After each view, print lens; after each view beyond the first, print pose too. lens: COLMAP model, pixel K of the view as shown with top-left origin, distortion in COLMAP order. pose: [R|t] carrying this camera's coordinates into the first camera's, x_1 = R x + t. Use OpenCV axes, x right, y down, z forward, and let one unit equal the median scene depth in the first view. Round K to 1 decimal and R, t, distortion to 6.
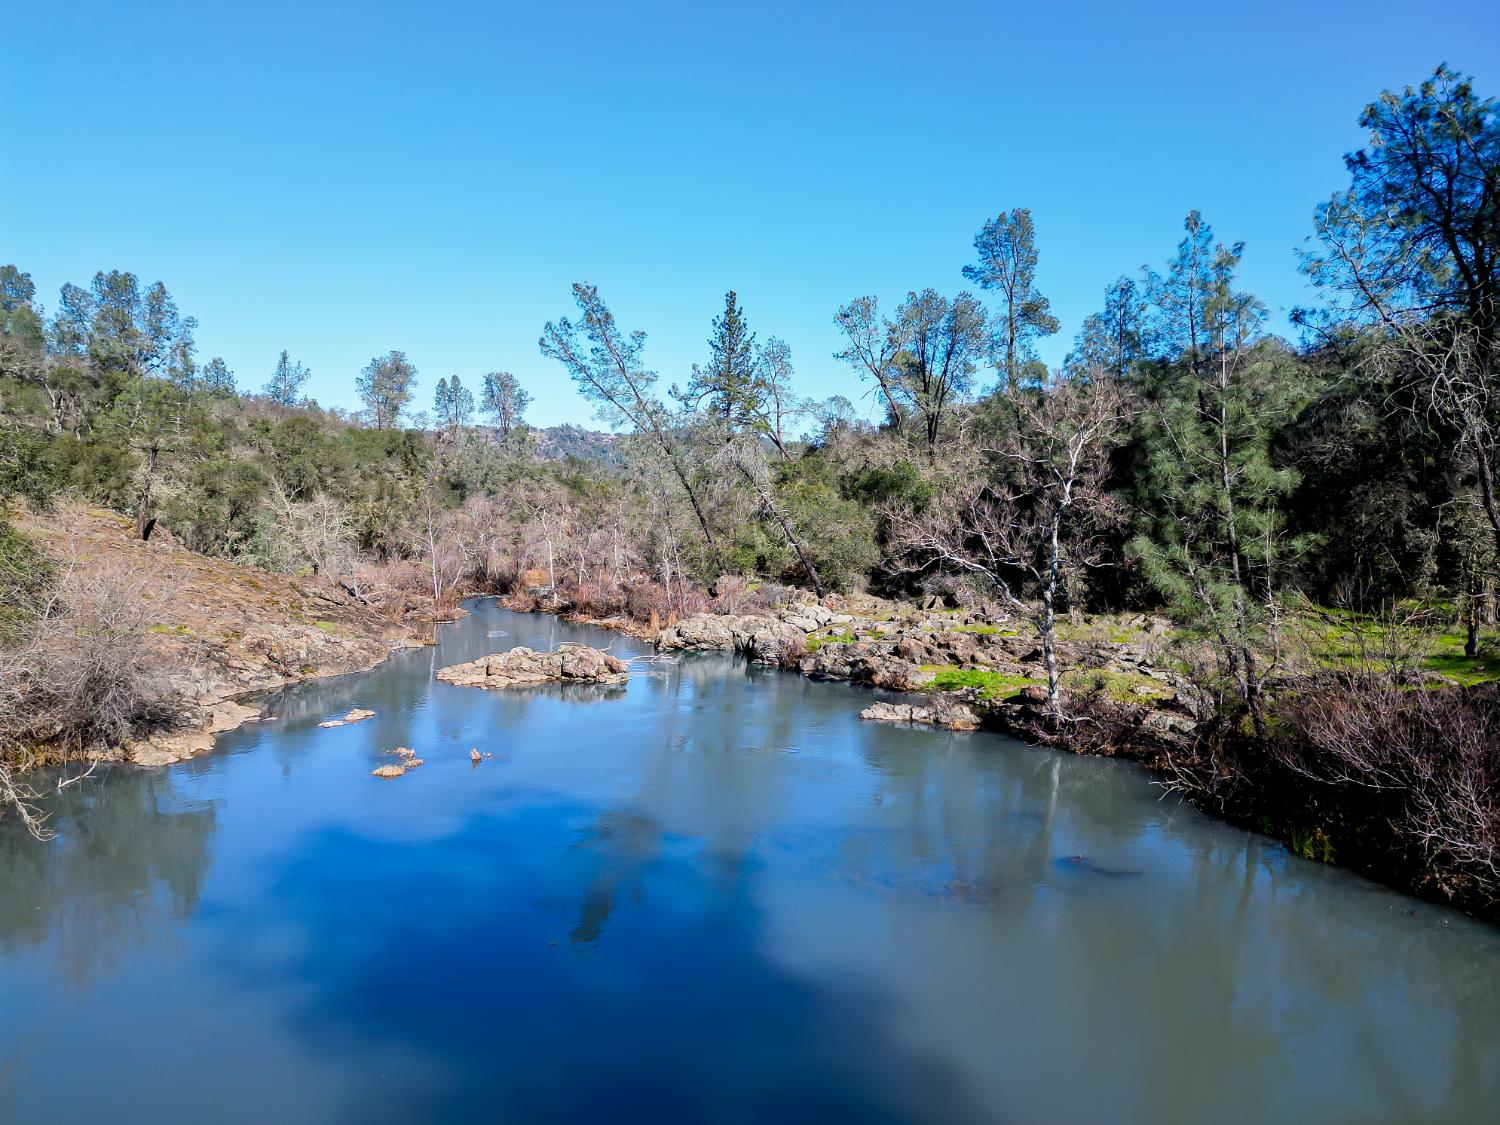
lens RADIAL K [[1029.4, 0, 750.0], [0, 1029.4, 562.5], [0, 0, 1]] dist [0.099108, -0.077195]
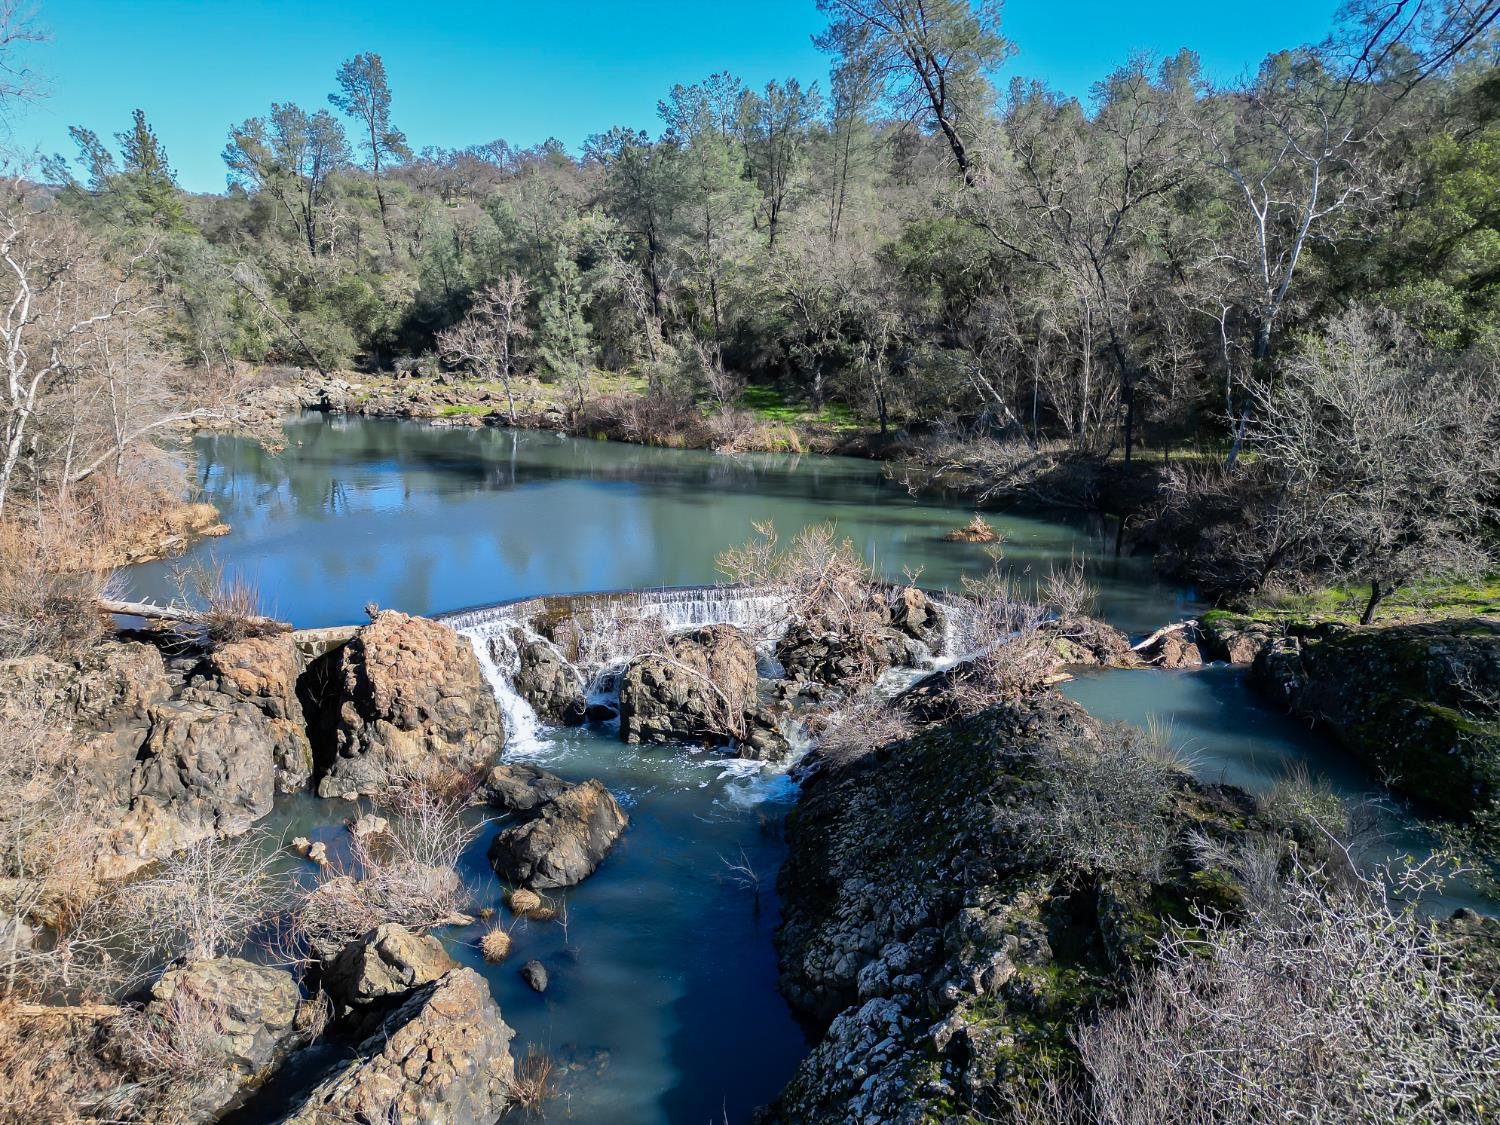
lens RADIAL K [[1029.4, 0, 750.0], [0, 1029.4, 562.5], [0, 0, 1]] dist [0.099108, -0.077195]
pose [[0.802713, -0.146228, 0.578160, -0.387459], [0.017330, 0.974783, 0.222481, -0.031171], [-0.596113, -0.168569, 0.785005, -0.715433]]
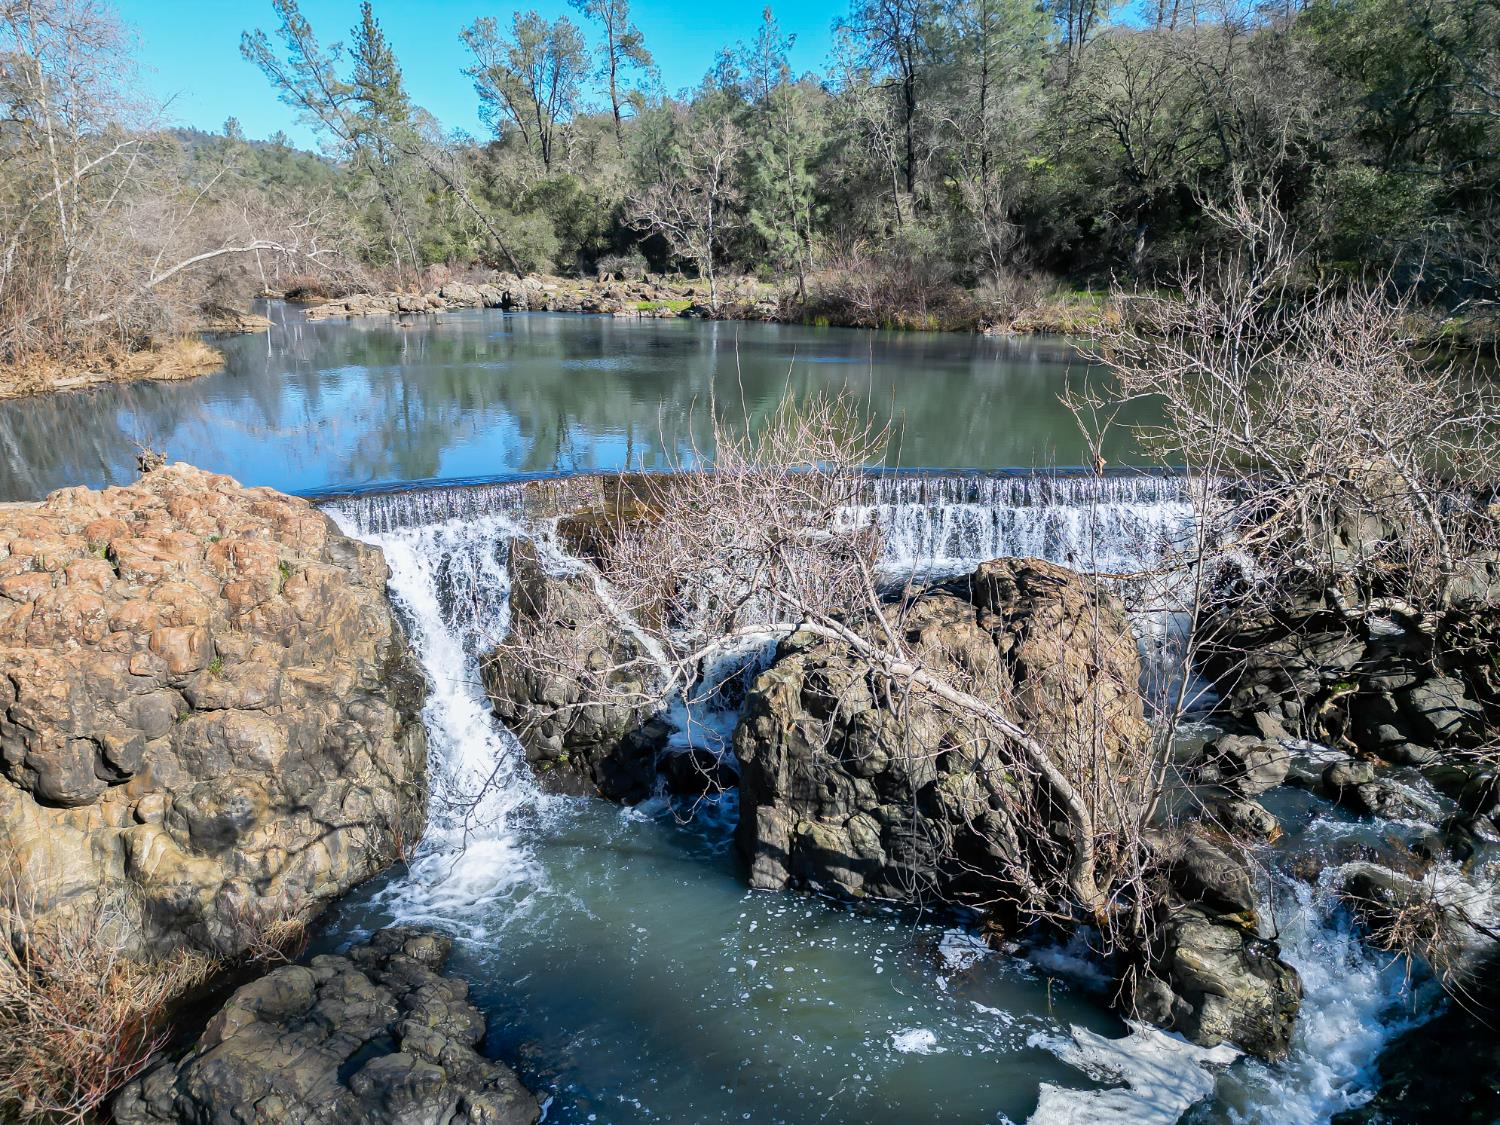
lens RADIAL K [[1029.4, 0, 750.0], [0, 1029.4, 562.5], [0, 0, 1]] dist [0.099108, -0.077195]
pose [[0.918926, -0.112200, 0.378136, -0.225370], [0.016725, 0.968910, 0.246848, 0.066608], [-0.394076, -0.220511, 0.892233, -0.455558]]
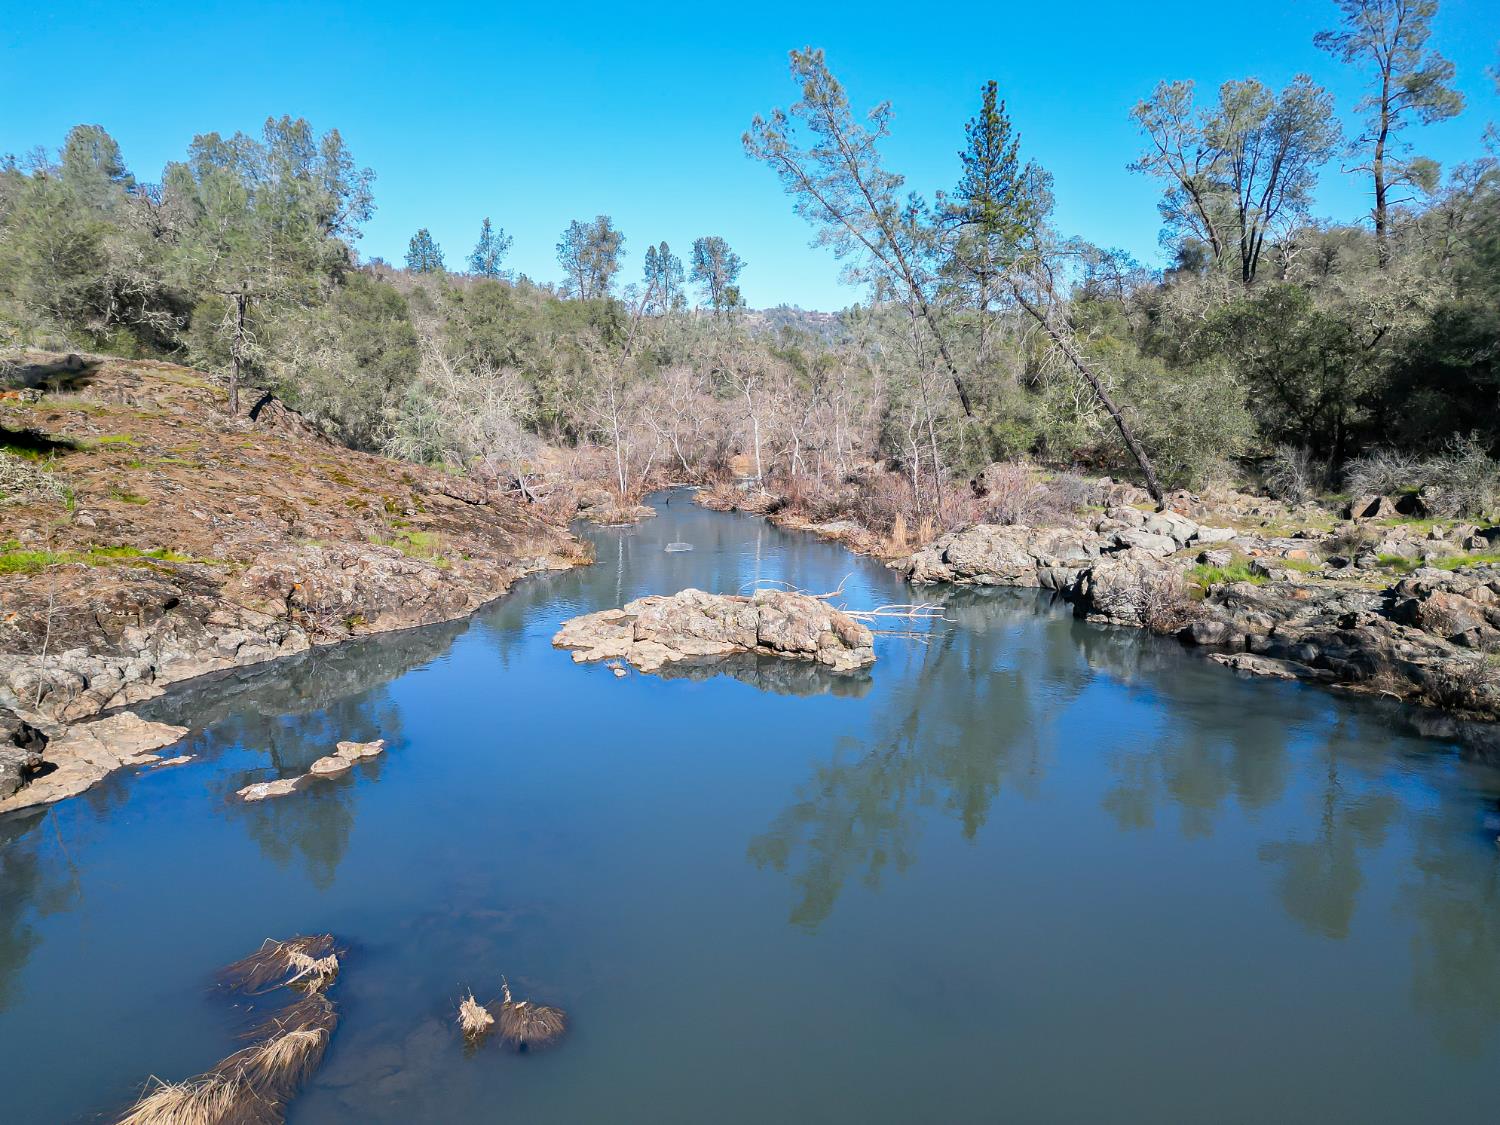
lens RADIAL K [[1018.2, 0, 750.0], [0, 1018.2, 562.5], [0, 0, 1]] dist [0.131985, -0.124428]
pose [[0.978321, 0.019085, -0.206213, -0.048306], [0.004401, 0.993604, 0.112836, 0.000328], [0.207048, -0.111297, 0.971979, 0.311734]]
